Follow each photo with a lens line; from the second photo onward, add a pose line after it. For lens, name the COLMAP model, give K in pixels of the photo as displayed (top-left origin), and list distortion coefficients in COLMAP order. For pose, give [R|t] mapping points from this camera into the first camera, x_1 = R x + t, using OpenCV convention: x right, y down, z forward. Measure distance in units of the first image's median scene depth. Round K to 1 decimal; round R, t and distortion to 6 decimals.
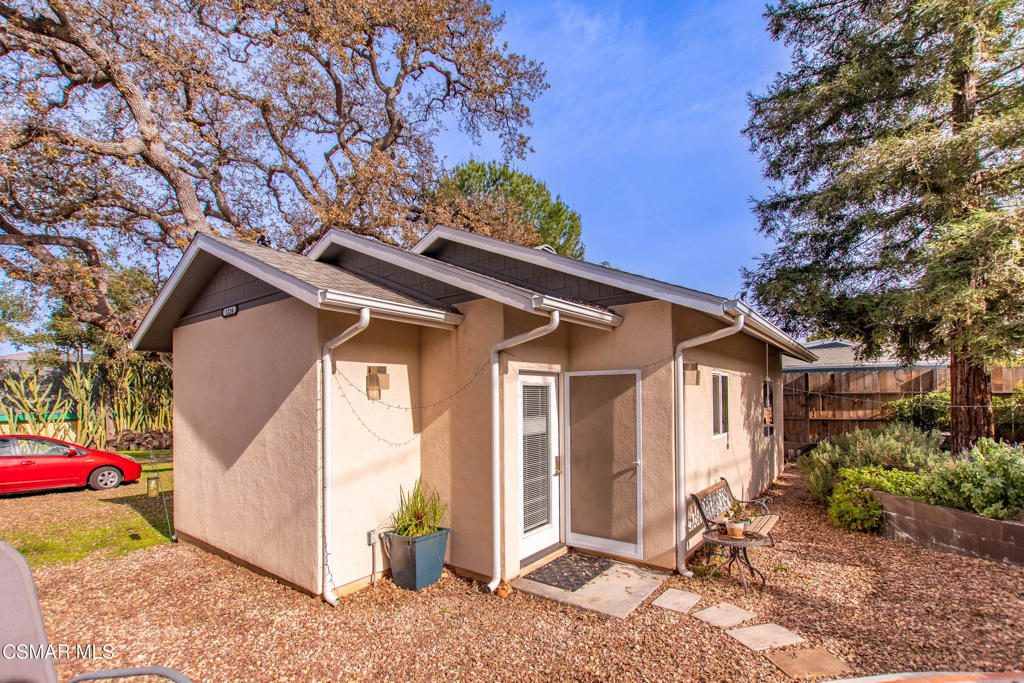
lens RADIAL K [[460.7, 0, 513.7], [0, 460.7, 393.8], [0, 0, 1]] dist [0.000284, 0.000178]
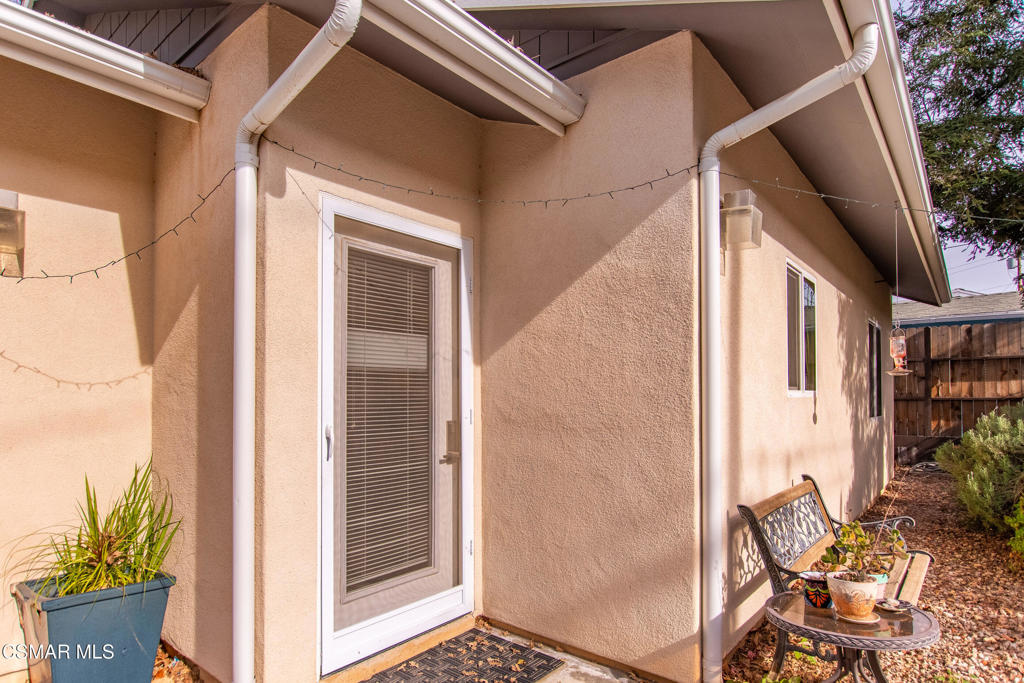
lens RADIAL K [[559.4, 0, 525.2], [0, 559.4, 383.3], [0, 0, 1]] dist [-0.011477, -0.000480]
pose [[0.999777, 0.010899, -0.018094, 0.177985], [-0.011138, 0.999852, -0.013135, 0.103941], [0.017948, 0.013333, 0.999750, 0.436287]]
